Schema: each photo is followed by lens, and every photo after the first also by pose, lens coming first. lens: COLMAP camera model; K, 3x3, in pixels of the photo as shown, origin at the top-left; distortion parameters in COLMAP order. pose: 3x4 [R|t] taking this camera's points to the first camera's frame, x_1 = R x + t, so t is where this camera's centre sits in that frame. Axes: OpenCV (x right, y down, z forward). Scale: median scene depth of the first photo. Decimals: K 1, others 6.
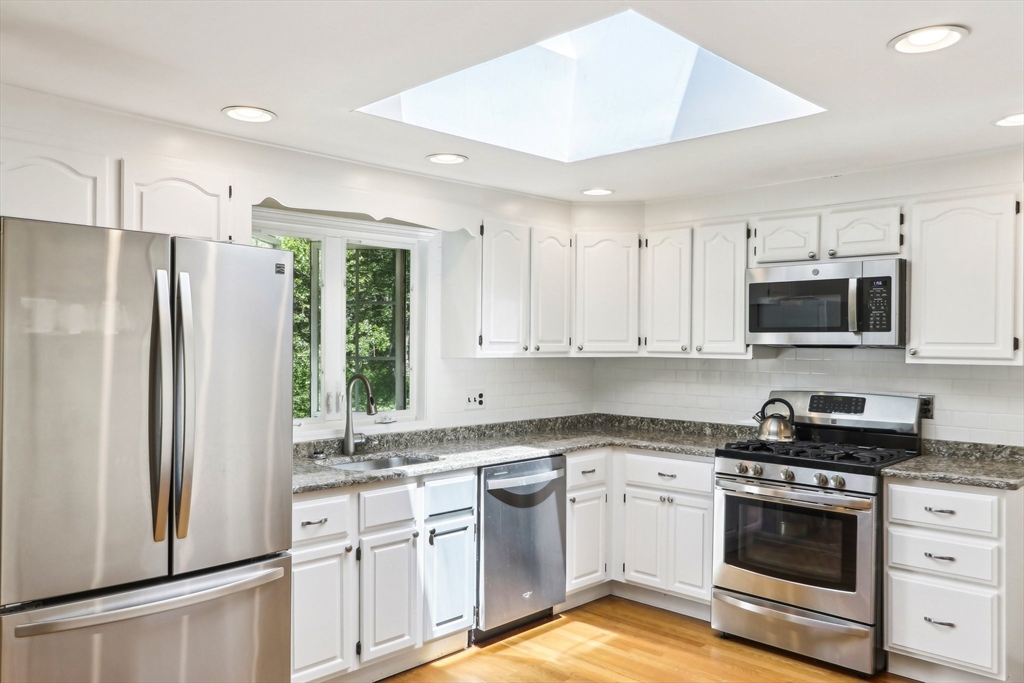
lens RADIAL K [[788.0, 0, 501.2], [0, 788.0, 346.9], [0, 0, 1]] dist [-0.013485, 0.018555]
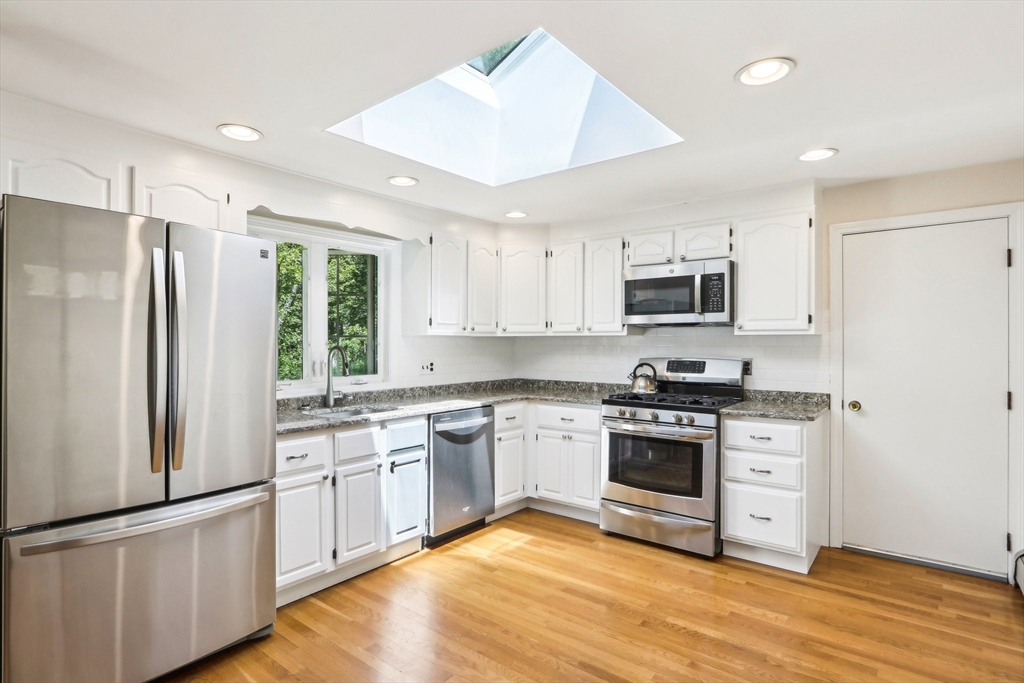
lens RADIAL K [[530.6, 0, 502.1], [0, 530.6, 345.8], [0, 0, 1]] dist [-0.019990, 0.003603]
pose [[0.995706, -0.006024, 0.092380, 0.012941], [0.005837, 0.999980, 0.002292, 0.034587], [-0.092392, -0.001743, 0.995721, 0.094249]]
